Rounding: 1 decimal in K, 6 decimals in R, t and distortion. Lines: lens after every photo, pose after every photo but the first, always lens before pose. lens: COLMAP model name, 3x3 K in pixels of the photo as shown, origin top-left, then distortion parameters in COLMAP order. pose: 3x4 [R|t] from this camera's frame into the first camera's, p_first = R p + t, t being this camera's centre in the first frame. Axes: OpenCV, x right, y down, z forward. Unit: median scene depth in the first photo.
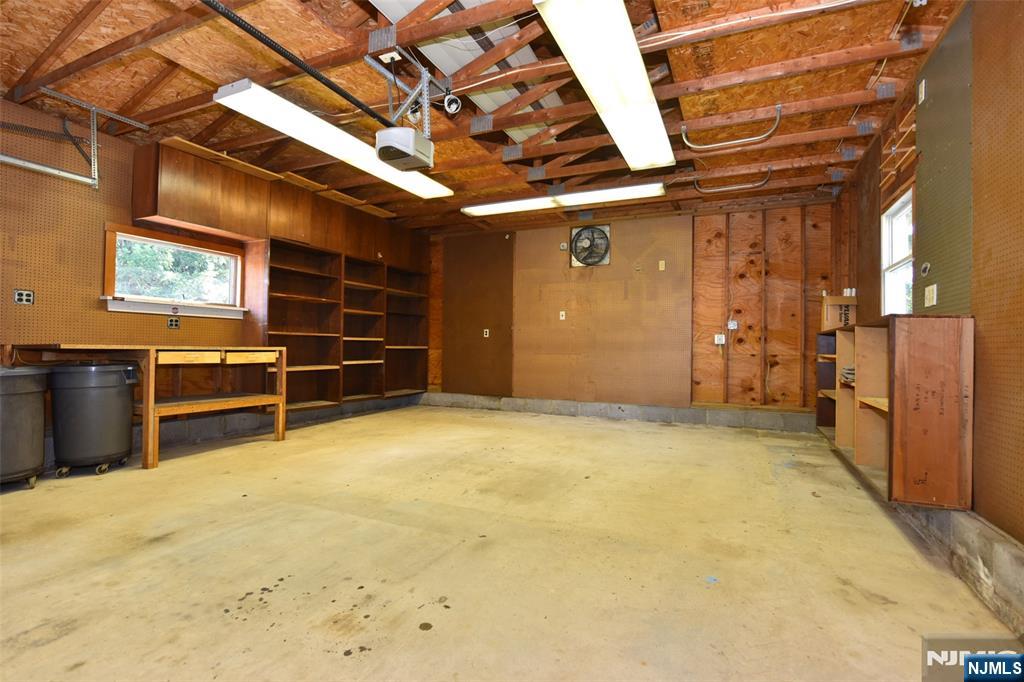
lens RADIAL K [[495.8, 0, 512.0], [0, 495.8, 341.0], [0, 0, 1]] dist [-0.001148, -0.000177]
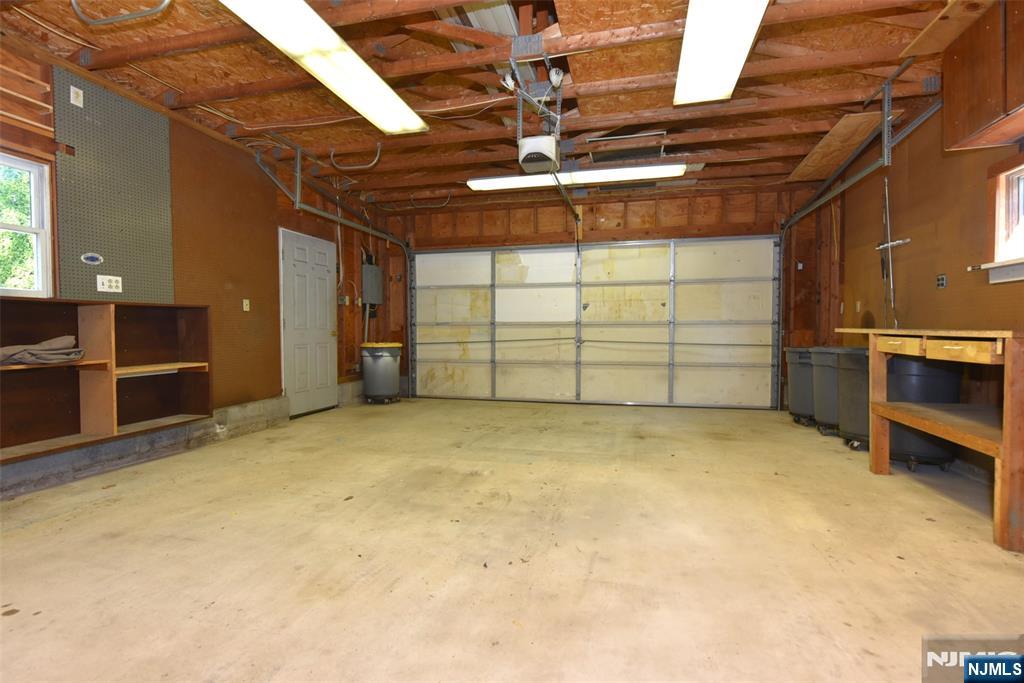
lens RADIAL K [[495.8, 0, 512.0], [0, 495.8, 341.5], [0, 0, 1]] dist [-0.001148, -0.000177]
pose [[-0.982441, -0.004071, -0.186529, 0.054595], [-0.006402, 0.999909, 0.011893, 0.028599], [0.186464, 0.012879, -0.982377, 1.983749]]
